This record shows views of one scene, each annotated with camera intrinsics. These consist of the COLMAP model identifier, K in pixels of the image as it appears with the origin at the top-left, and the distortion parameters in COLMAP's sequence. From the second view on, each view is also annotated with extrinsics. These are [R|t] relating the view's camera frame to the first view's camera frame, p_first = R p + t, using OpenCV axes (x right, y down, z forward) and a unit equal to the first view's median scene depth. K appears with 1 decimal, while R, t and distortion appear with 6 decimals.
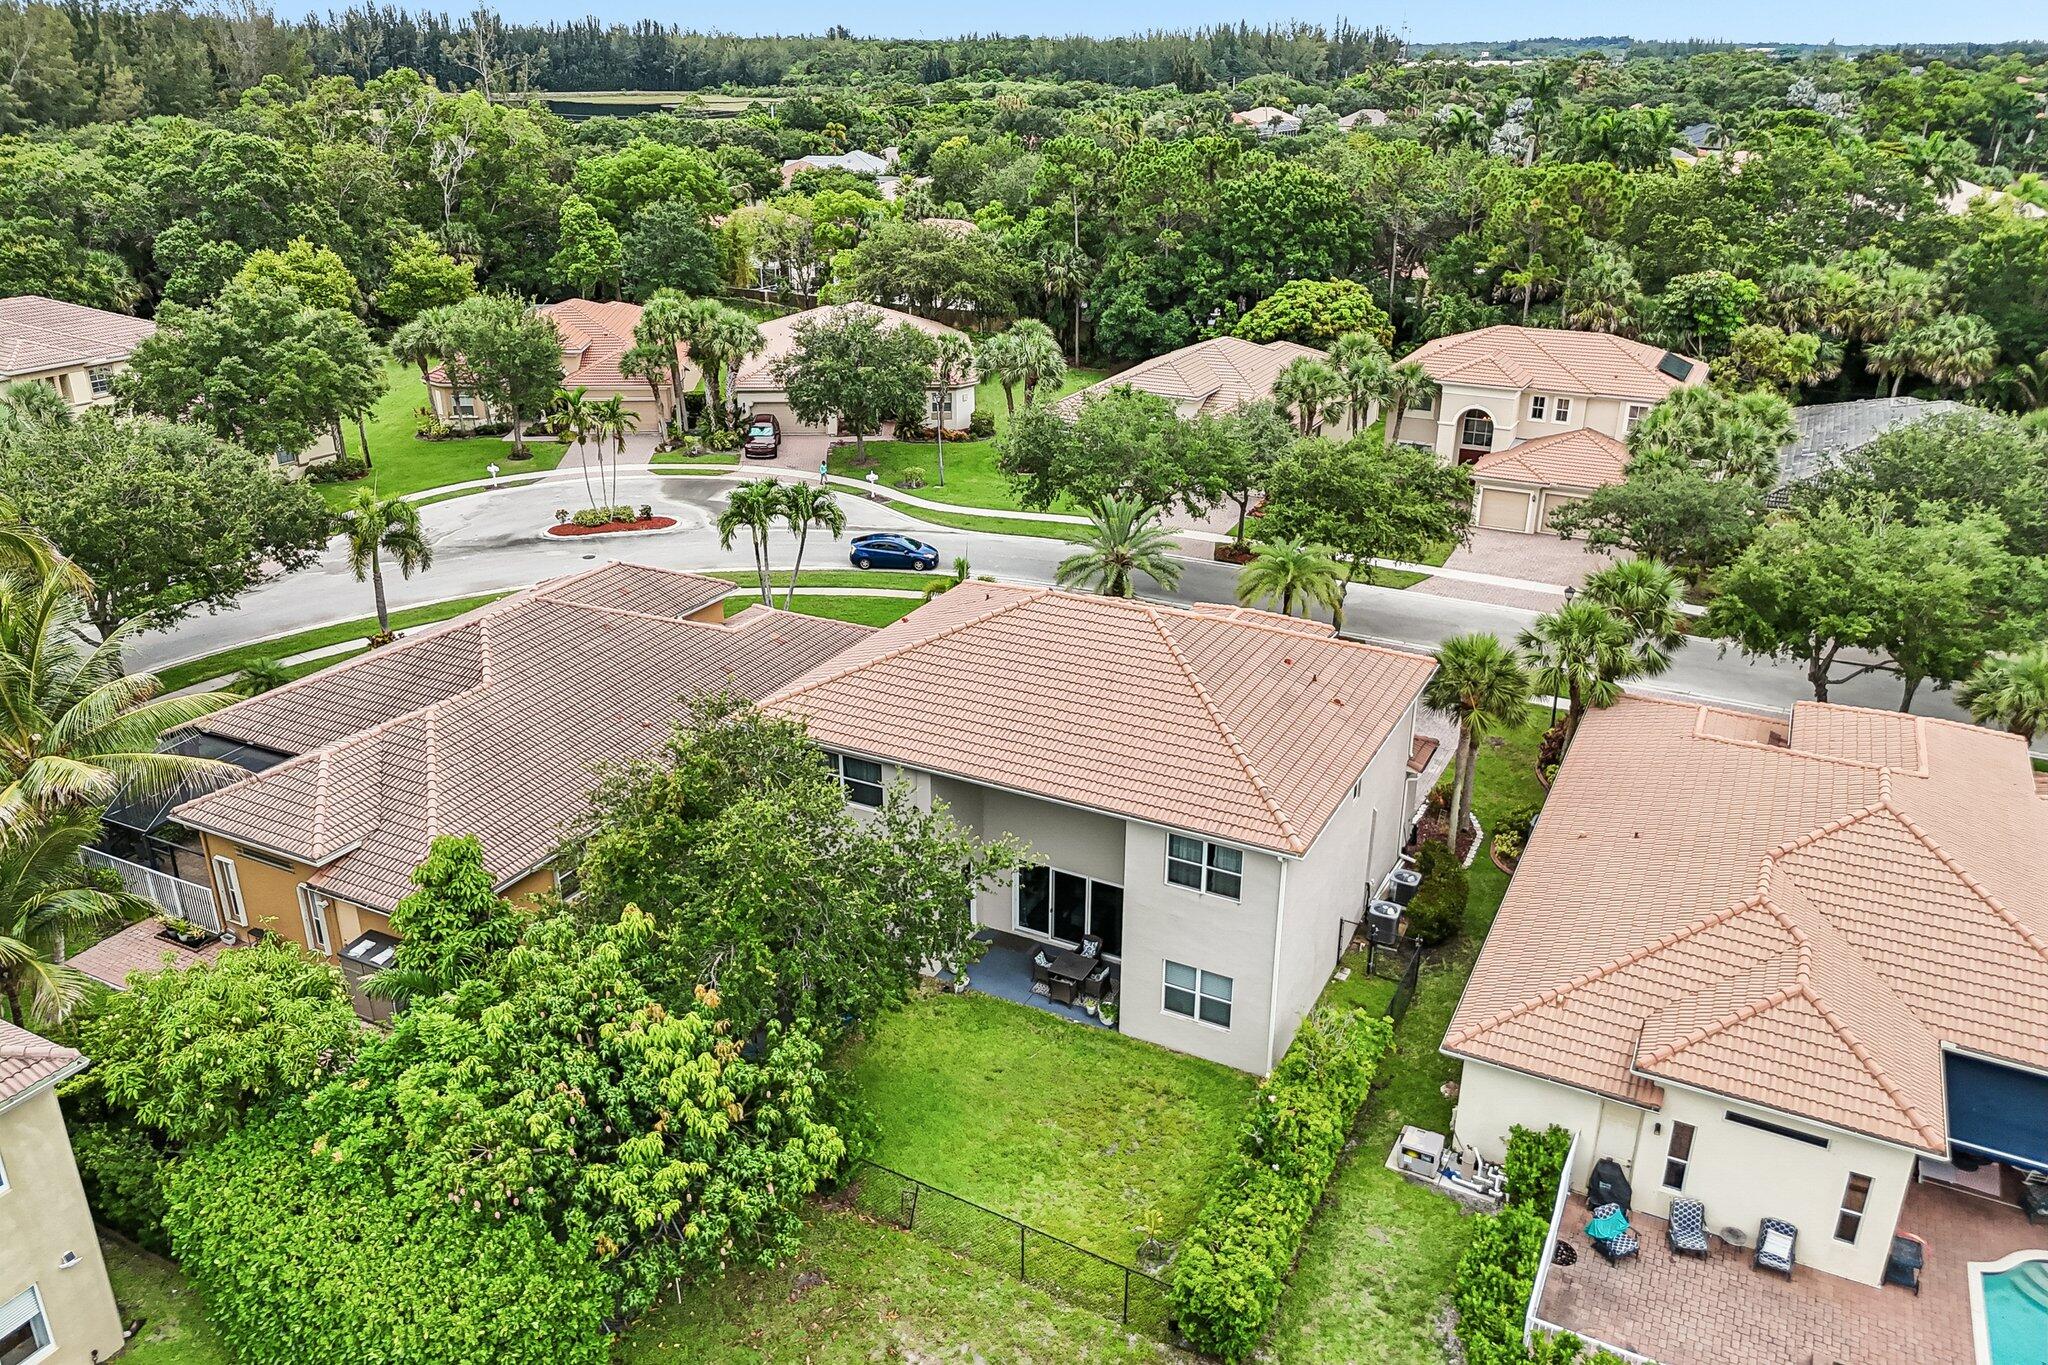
lens RADIAL K [[1499.2, 0, 1021.1], [0, 1499.2, 686.5], [0, 0, 1]] dist [0.055787, -0.057210]
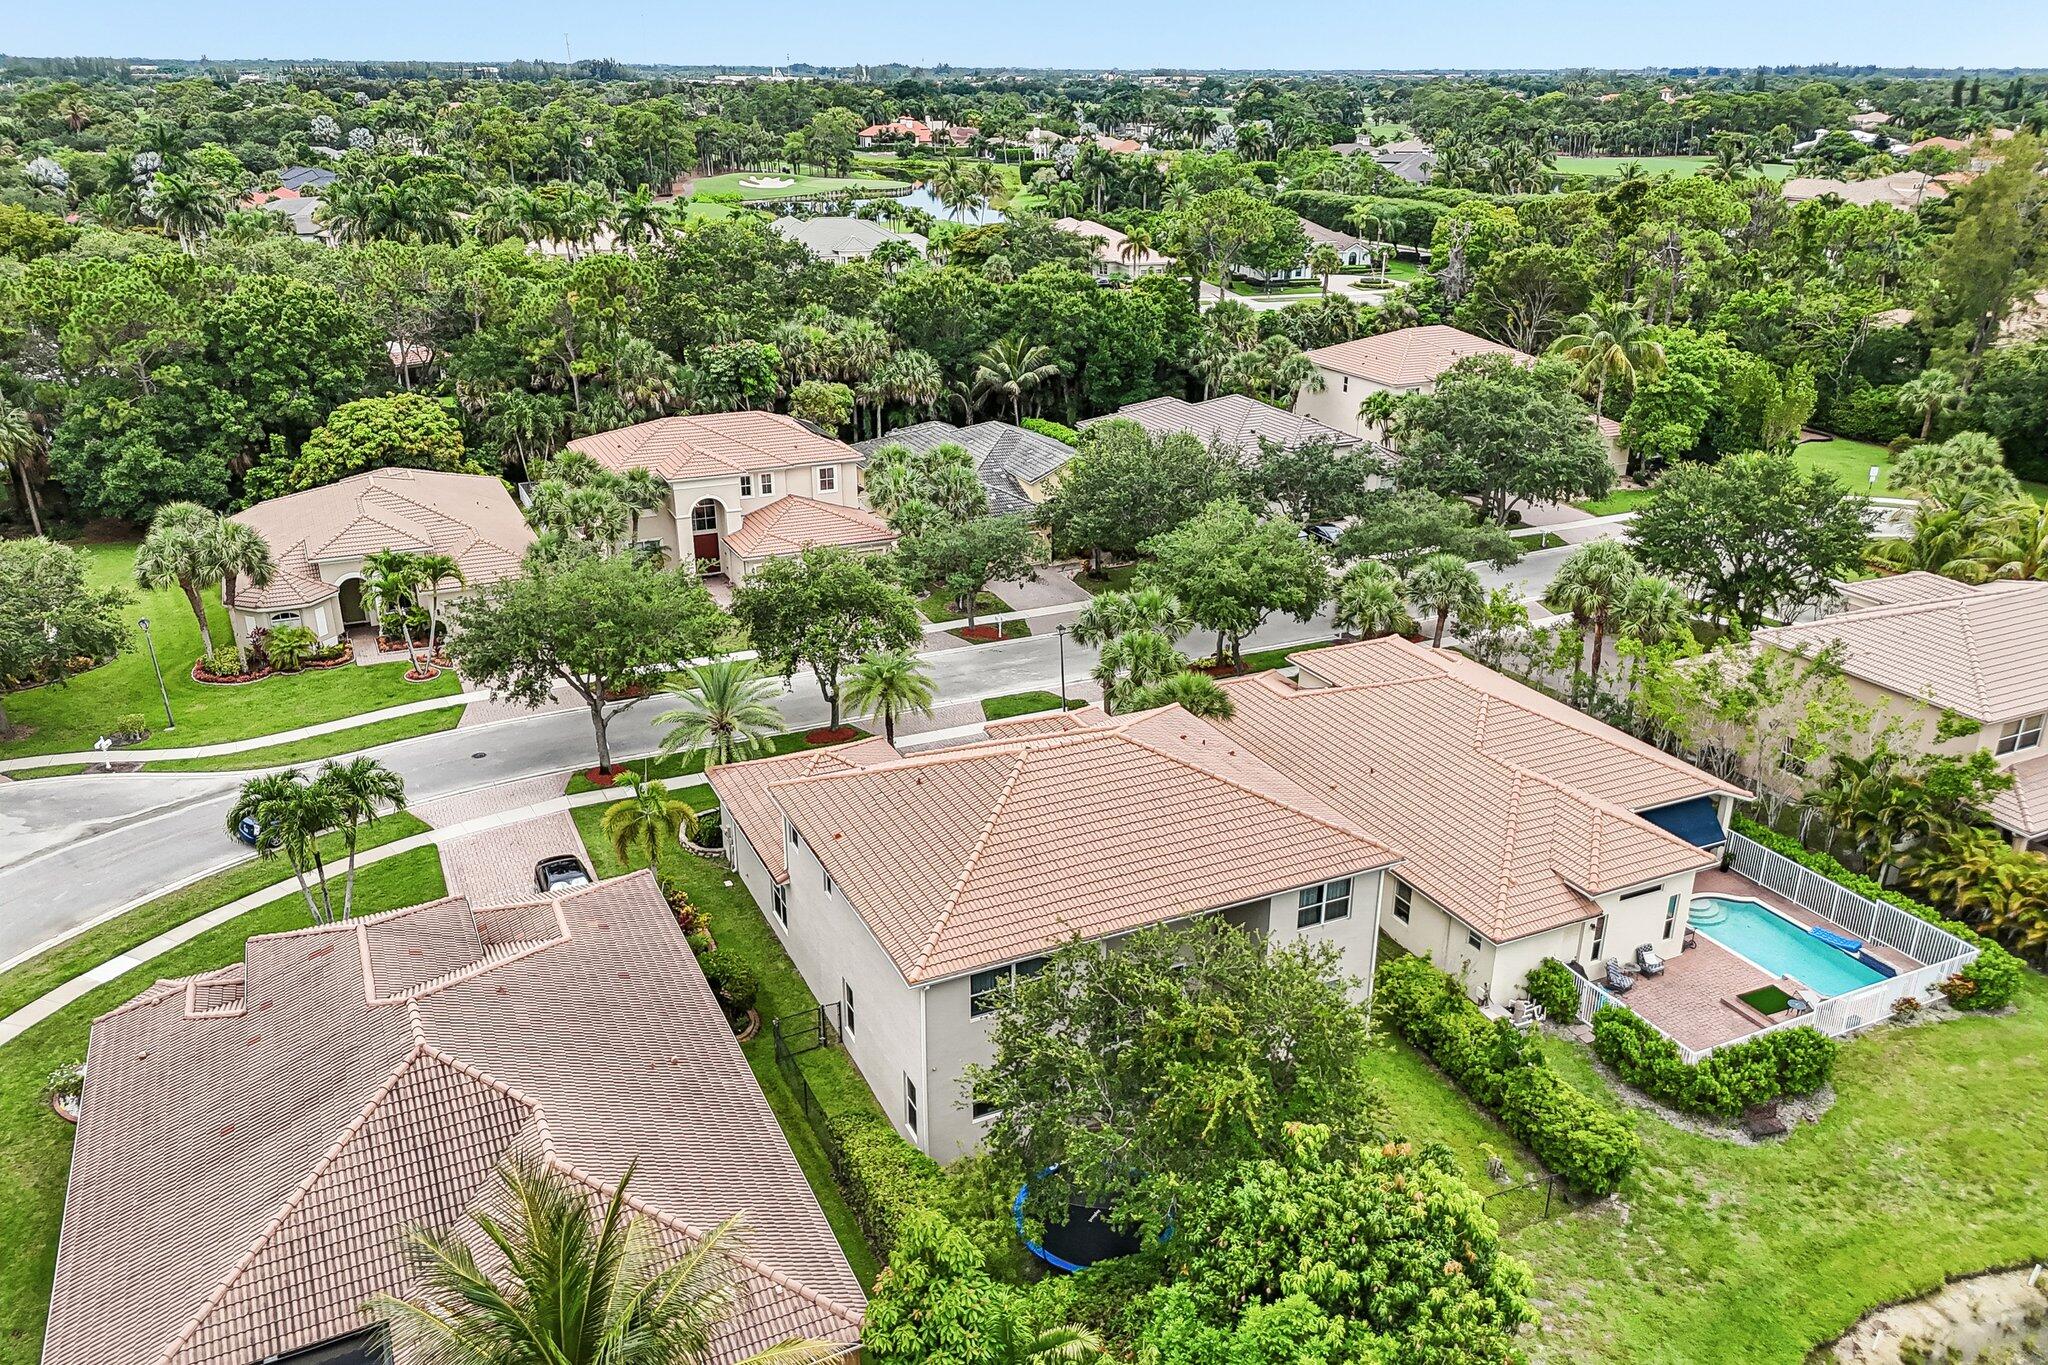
lens RADIAL K [[1499.2, 0, 1049.0], [0, 1499.2, 677.8], [0, 0, 1]] dist [0.055787, -0.057210]
pose [[0.604091, -0.297928, 0.739130, -0.335911], [0.309550, 0.942383, 0.126860, -0.108975], [-0.734339, 0.152162, 0.661508, 0.113982]]
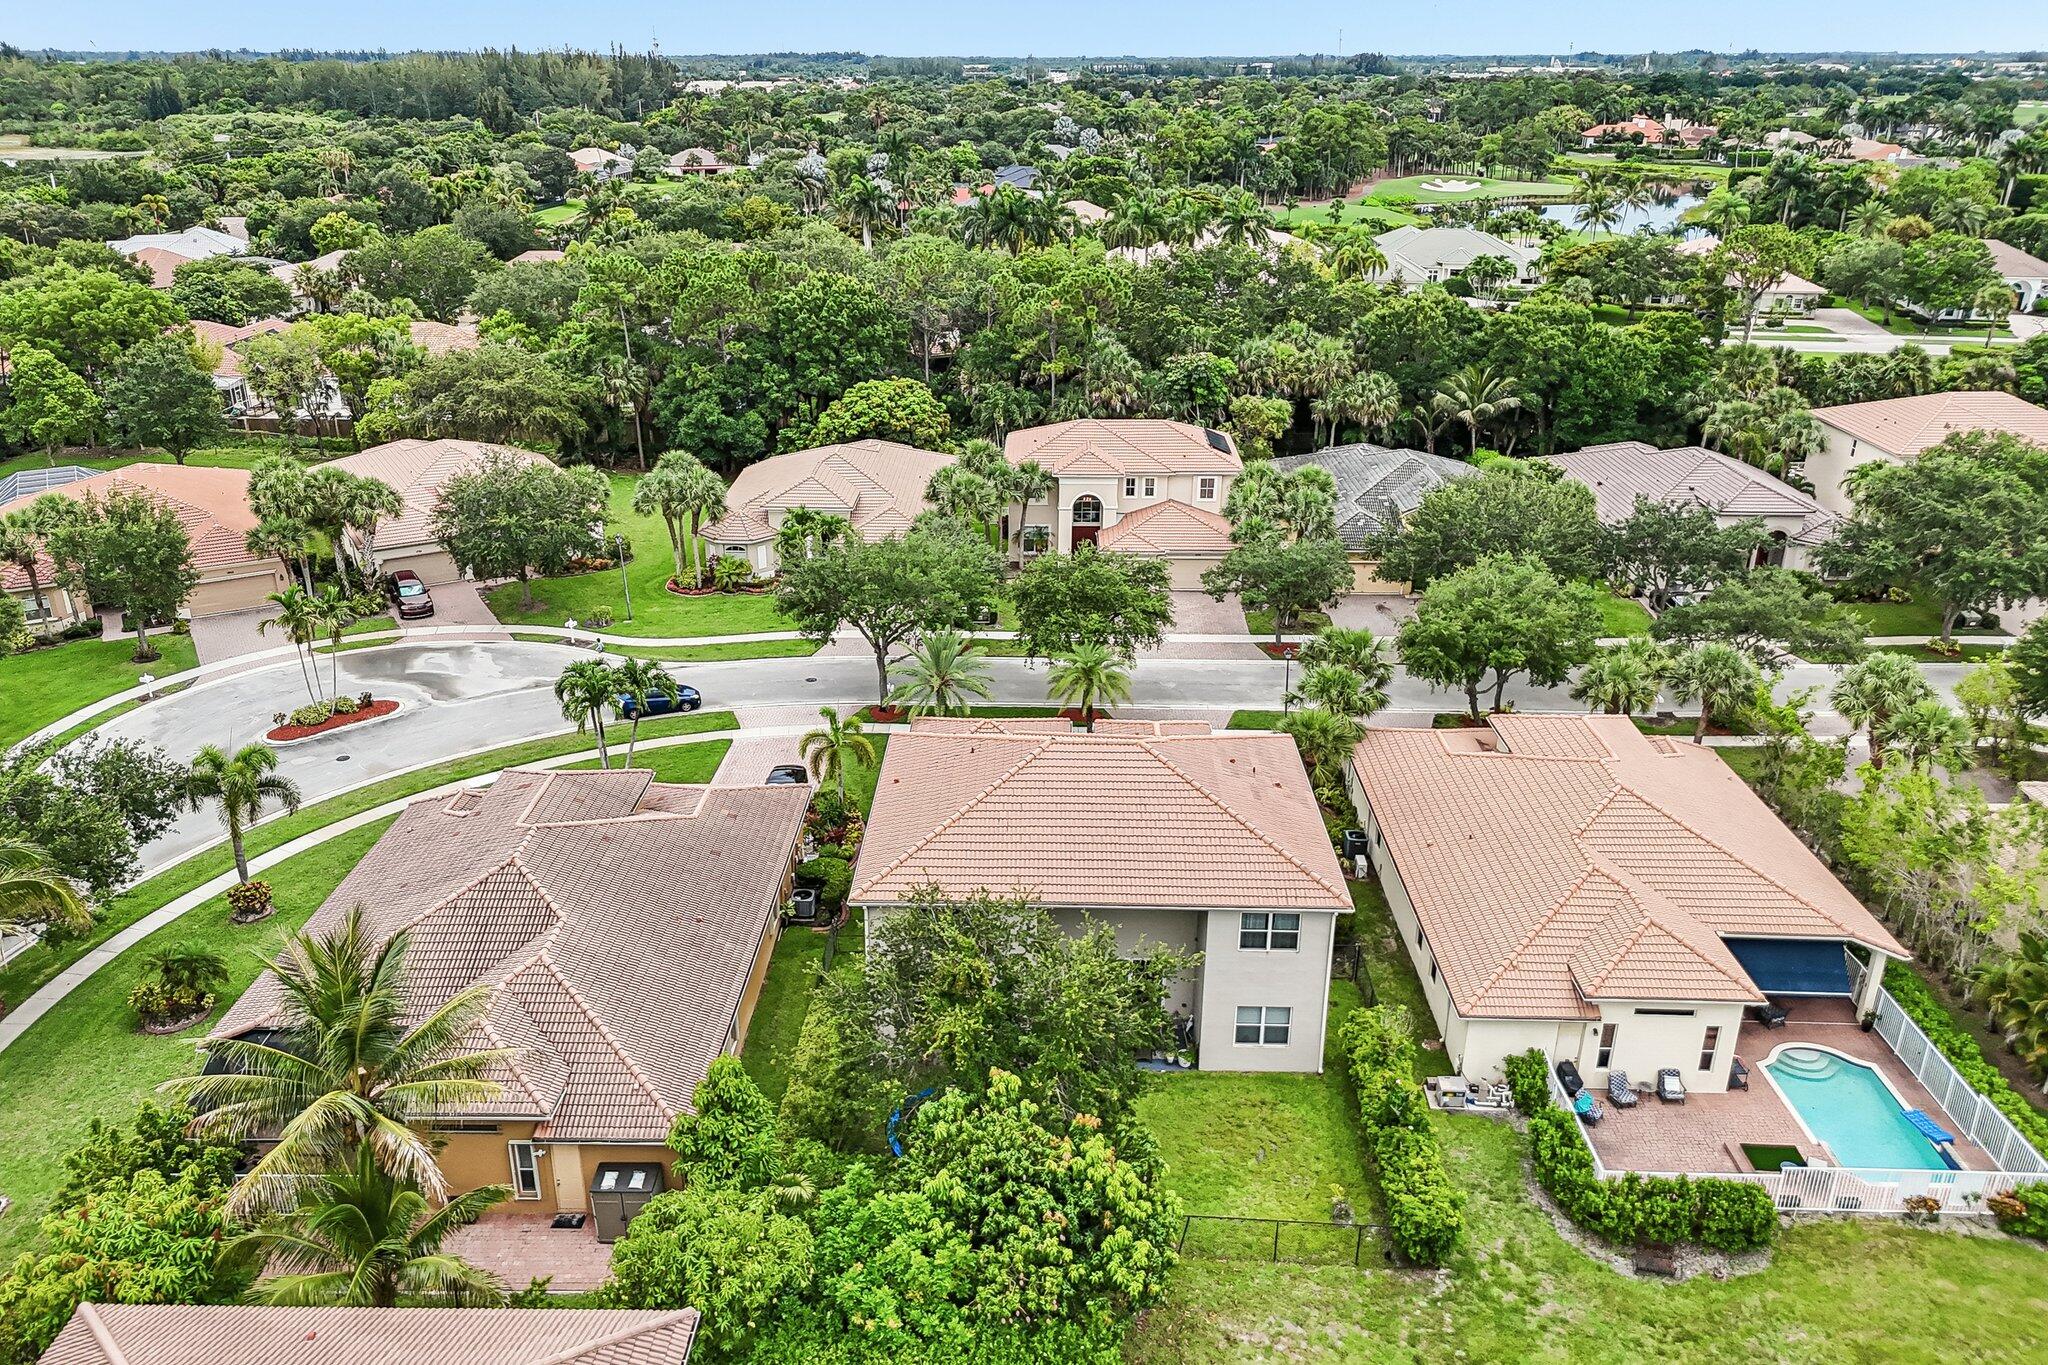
lens RADIAL K [[1499.2, 0, 1029.9], [0, 1499.2, 695.7], [0, 0, 1]] dist [0.055787, -0.057210]
pose [[0.899832, -0.172117, 0.400847, -0.216746], [0.173875, 0.984238, 0.032298, -0.063824], [-0.400088, 0.040634, 0.915575, -0.060747]]
